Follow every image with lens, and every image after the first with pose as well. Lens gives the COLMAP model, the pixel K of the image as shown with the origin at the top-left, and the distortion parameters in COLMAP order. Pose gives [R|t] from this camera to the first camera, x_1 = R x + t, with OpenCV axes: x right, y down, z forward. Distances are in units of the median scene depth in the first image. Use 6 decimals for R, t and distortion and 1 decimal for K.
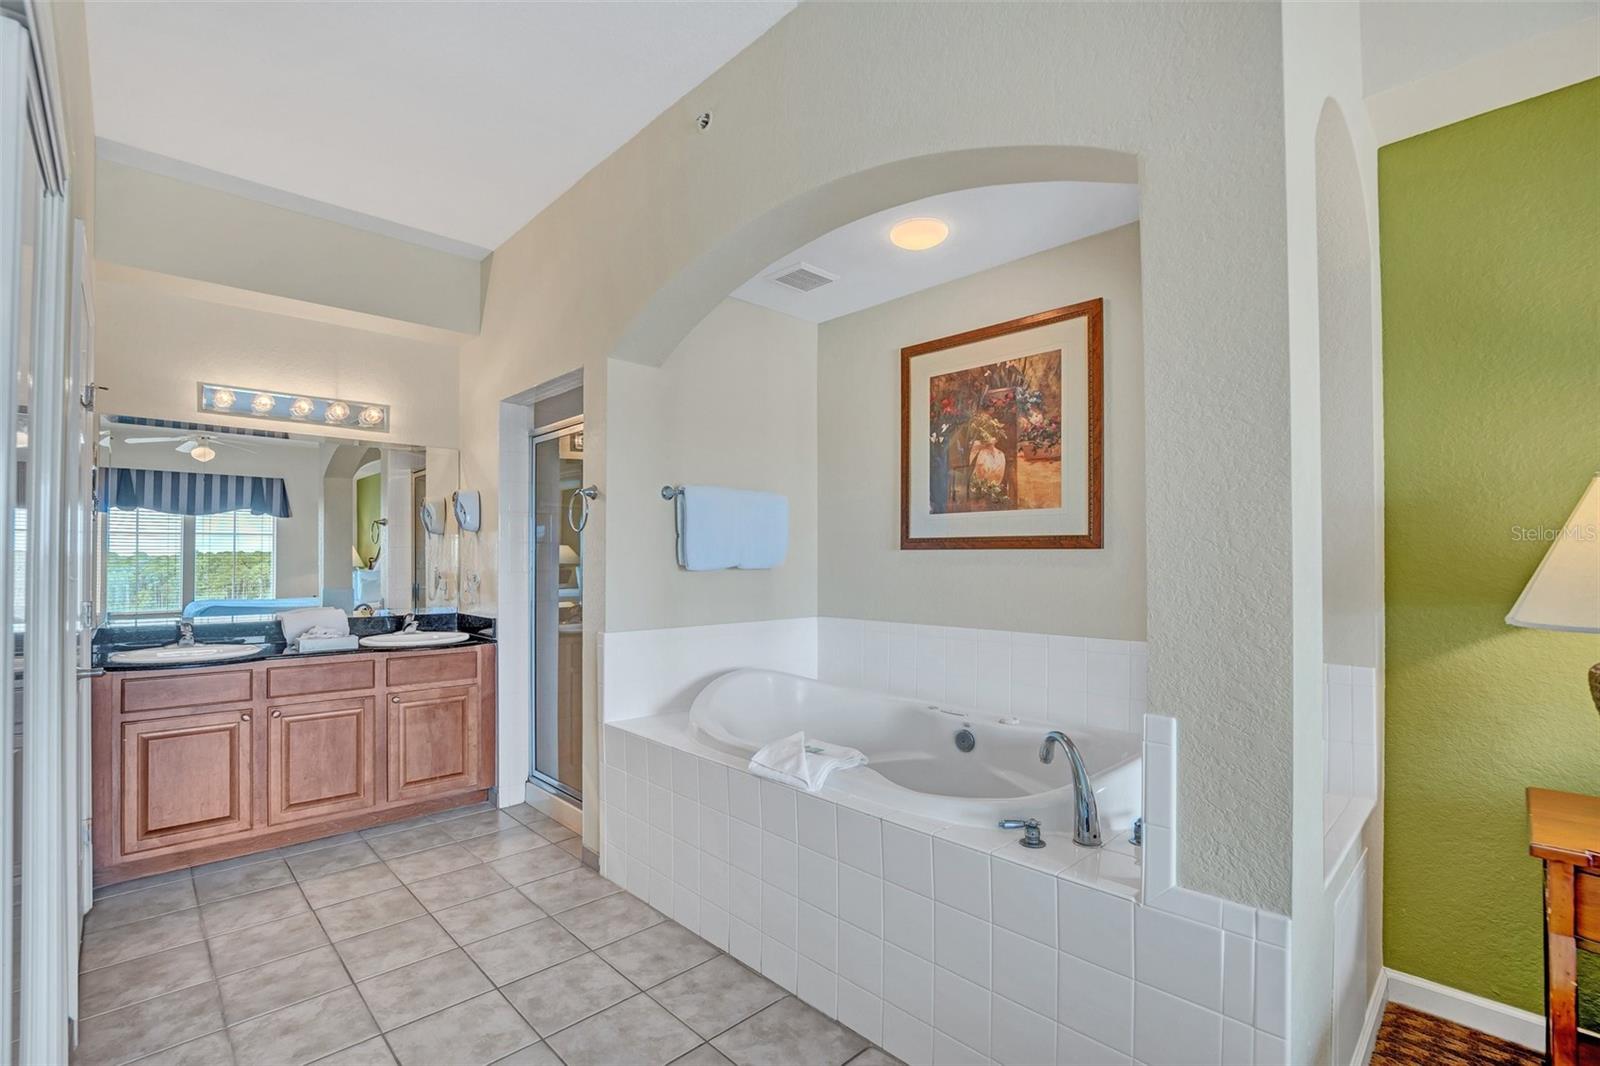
lens RADIAL K [[726.0, 0, 796.3], [0, 726.0, 544.5], [0, 0, 1]] dist [-0.042757, 0.010121]
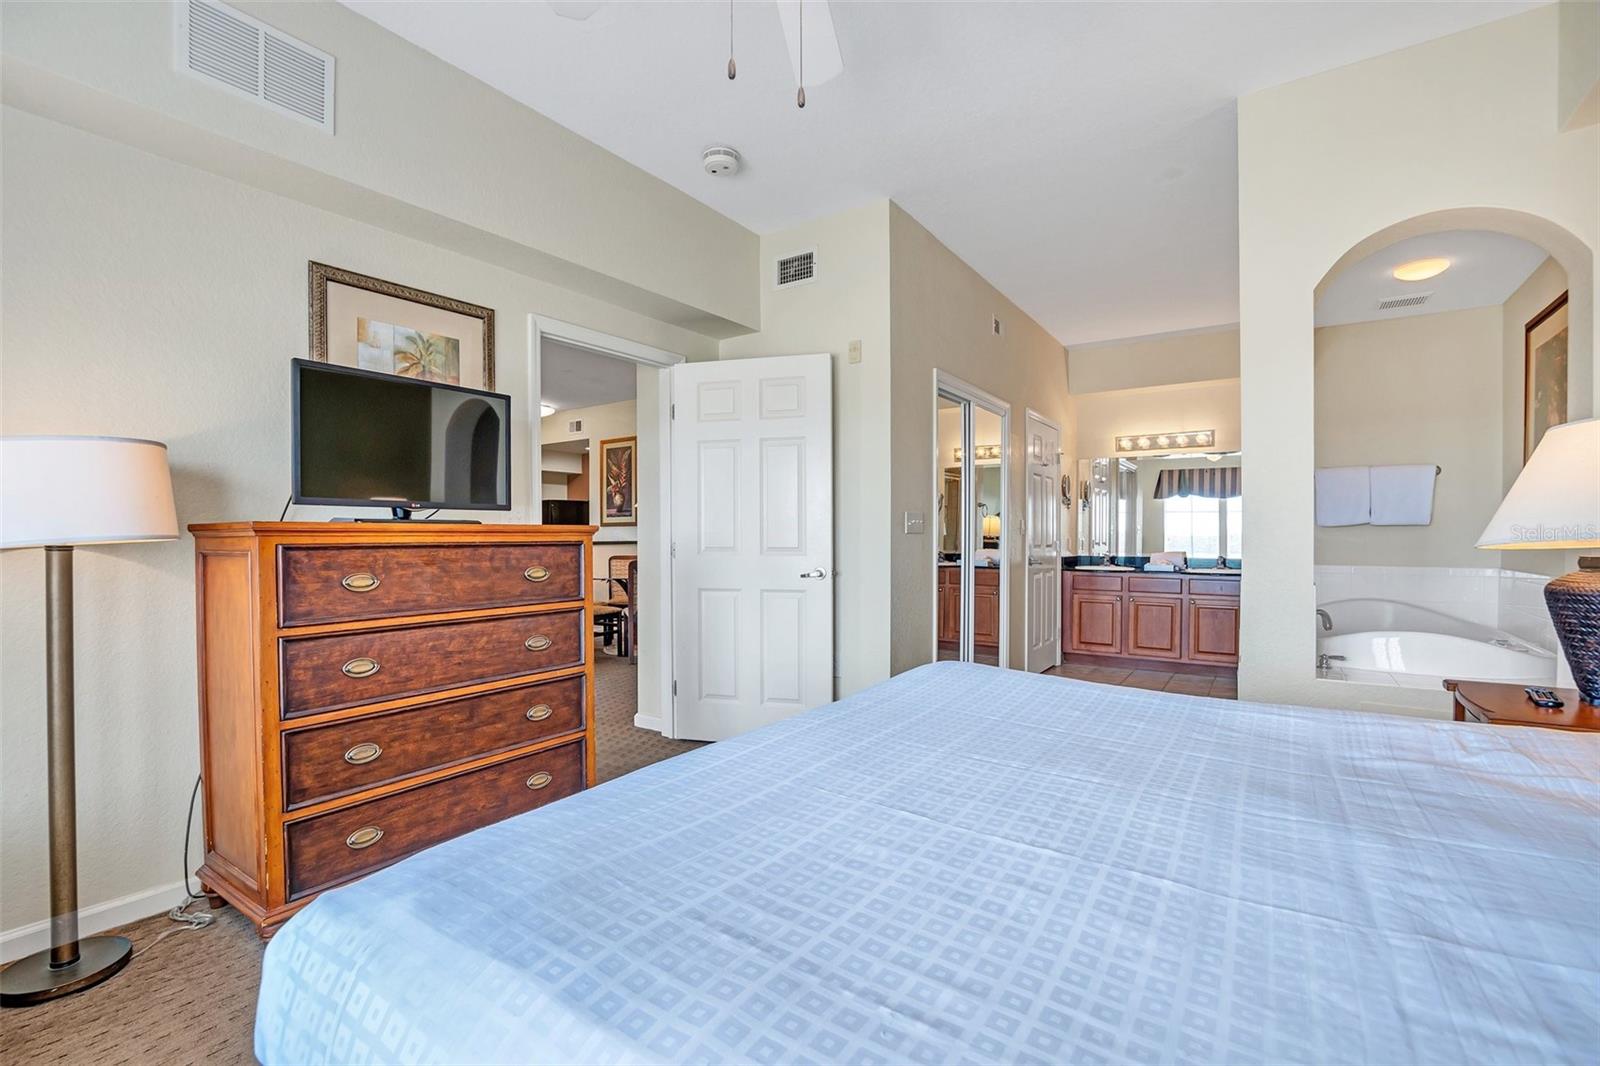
lens RADIAL K [[702.9, 0, 798.2], [0, 702.9, 545.4], [0, 0, 1]] dist [-0.025283, 0.000758]
pose [[0.203726, 0.016433, -0.978890, 0.846638], [0.017992, 0.999627, 0.020526, 0.022152], [0.978863, -0.021794, 0.203354, -0.274736]]
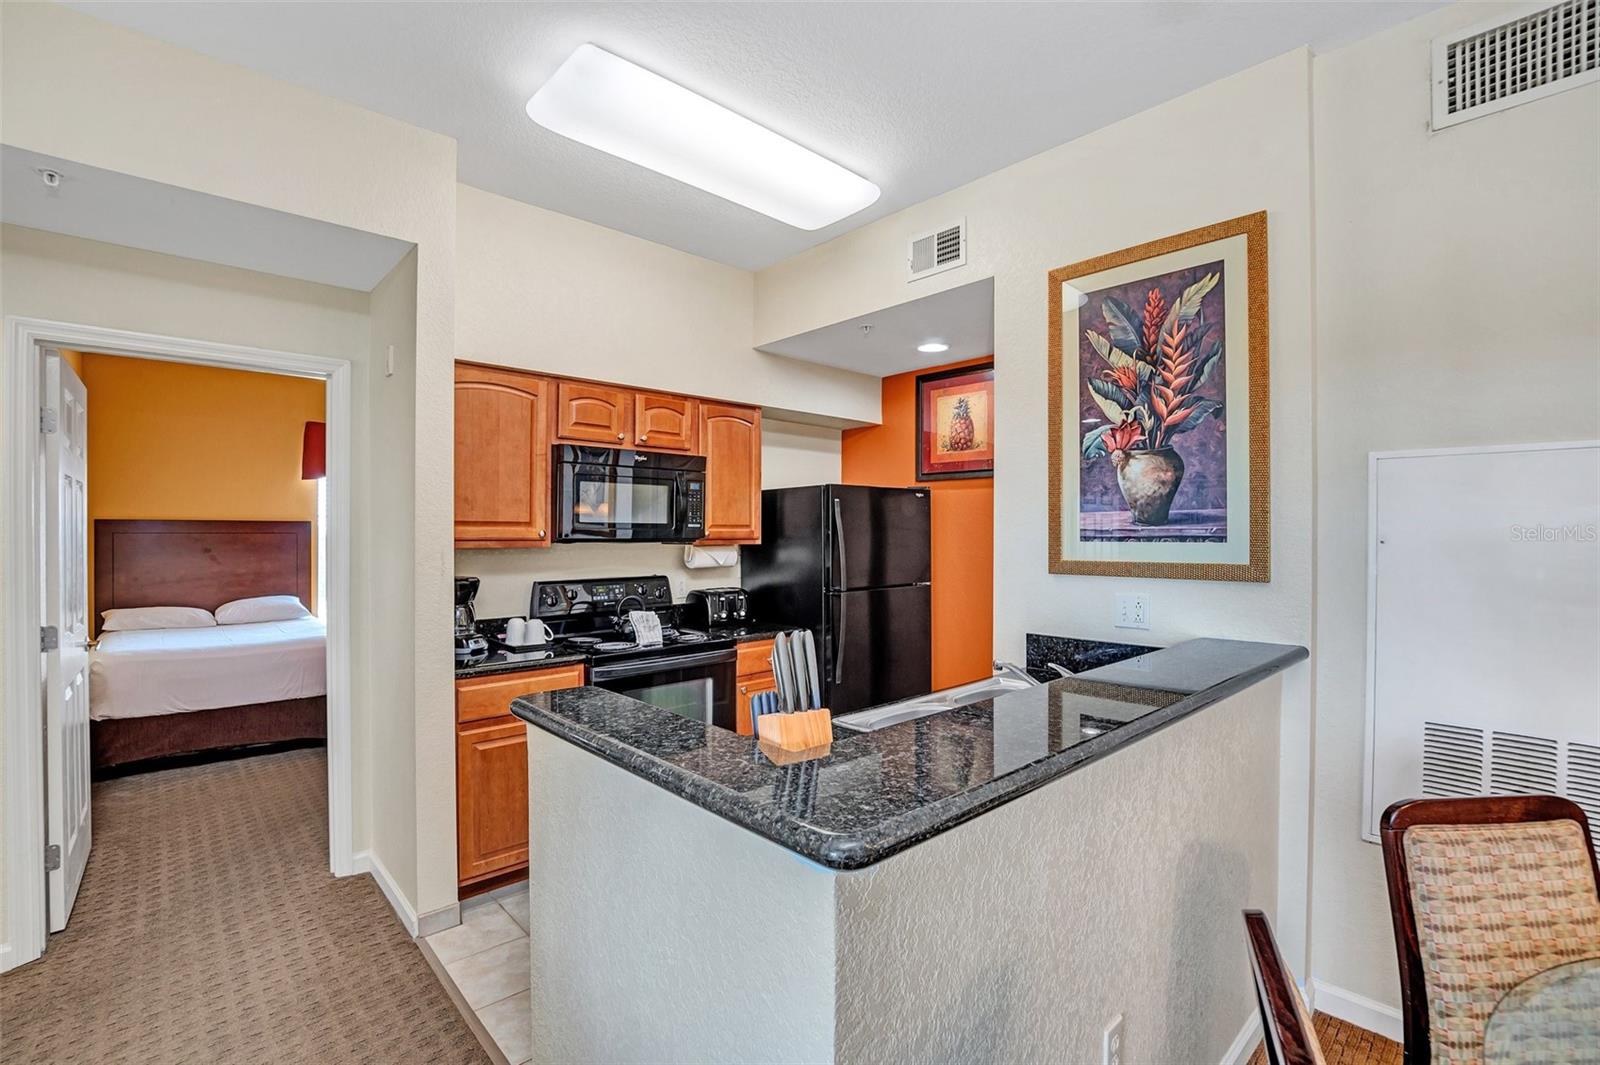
lens RADIAL K [[708.6, 0, 800.0], [0, 708.6, 532.5], [0, 0, 1]] dist [-0.042548, 0.012997]
pose [[-0.015212, -0.002703, -0.999881, -0.997054], [0.016481, 0.999860, -0.002954, -0.049184], [0.999748, -0.016524, -0.015165, -0.685000]]
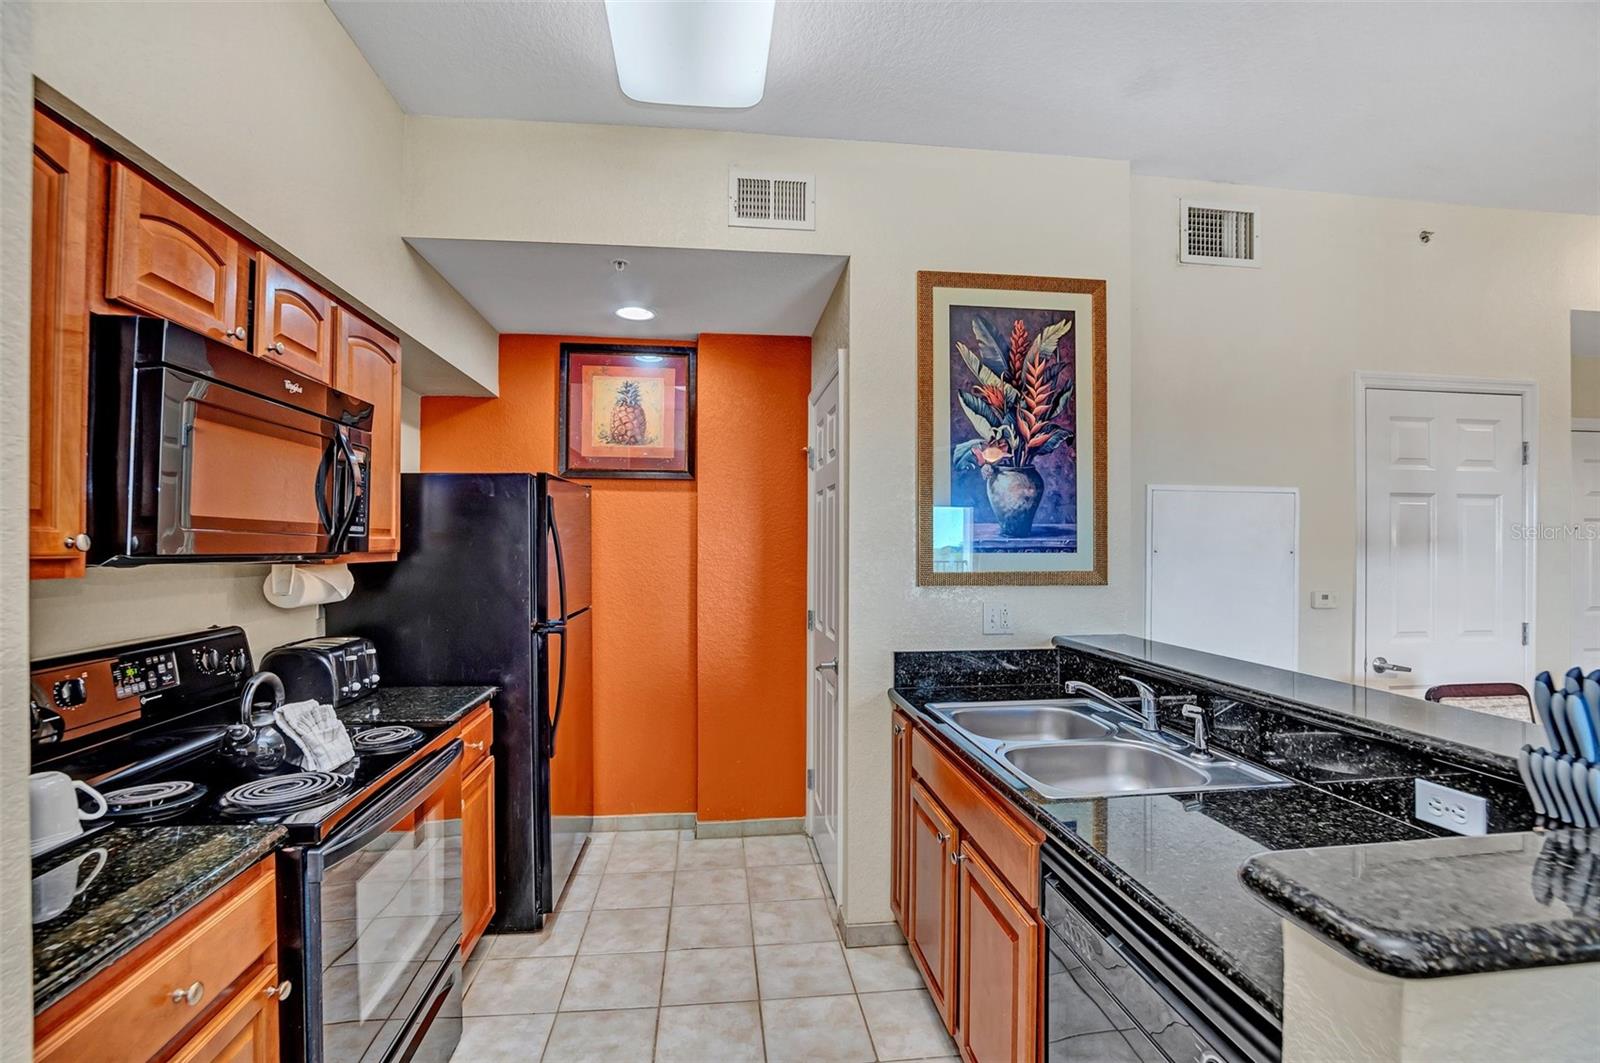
lens RADIAL K [[702.9, 0, 798.2], [0, 702.9, 543.9], [0, 0, 1]] dist [-0.025283, 0.000758]
pose [[0.793101, -0.000724, -0.609089, -1.381424], [0.008966, 0.999905, 0.010486, -0.054872], [0.609024, -0.013778, 0.793032, -1.044658]]
